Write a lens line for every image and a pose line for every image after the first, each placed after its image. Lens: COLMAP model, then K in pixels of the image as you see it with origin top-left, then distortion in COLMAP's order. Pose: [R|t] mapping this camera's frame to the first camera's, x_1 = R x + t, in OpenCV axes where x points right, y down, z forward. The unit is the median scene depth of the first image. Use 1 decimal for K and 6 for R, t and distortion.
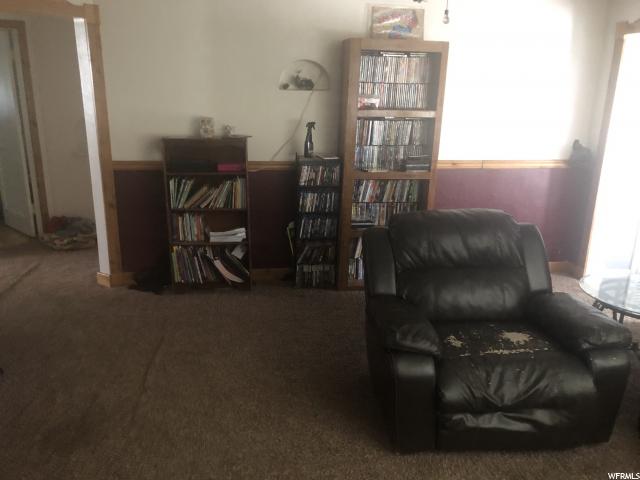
lens RADIAL K [[525.1, 0, 320.0], [0, 525.1, 240.0], [0, 0, 1]] dist [0.002416, -0.044061]
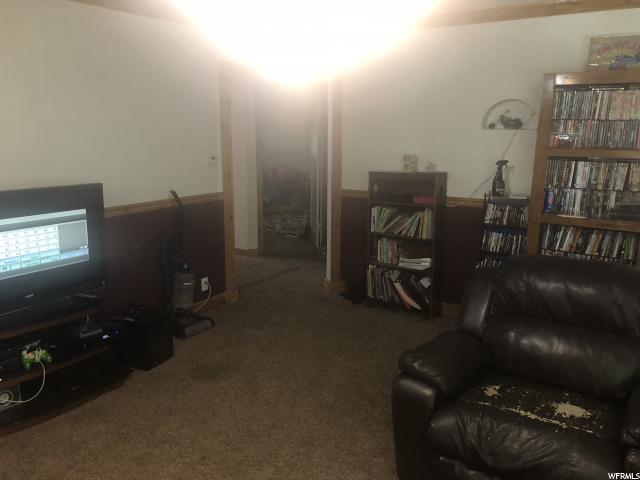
lens RADIAL K [[525.1, 0, 320.0], [0, 525.1, 240.0], [0, 0, 1]] dist [0.002416, -0.044061]
pose [[0.739352, 0.118947, -0.662729, 0.386028], [-0.186352, 0.981973, -0.031652, 0.015488], [0.647017, 0.146903, 0.748190, 0.065798]]
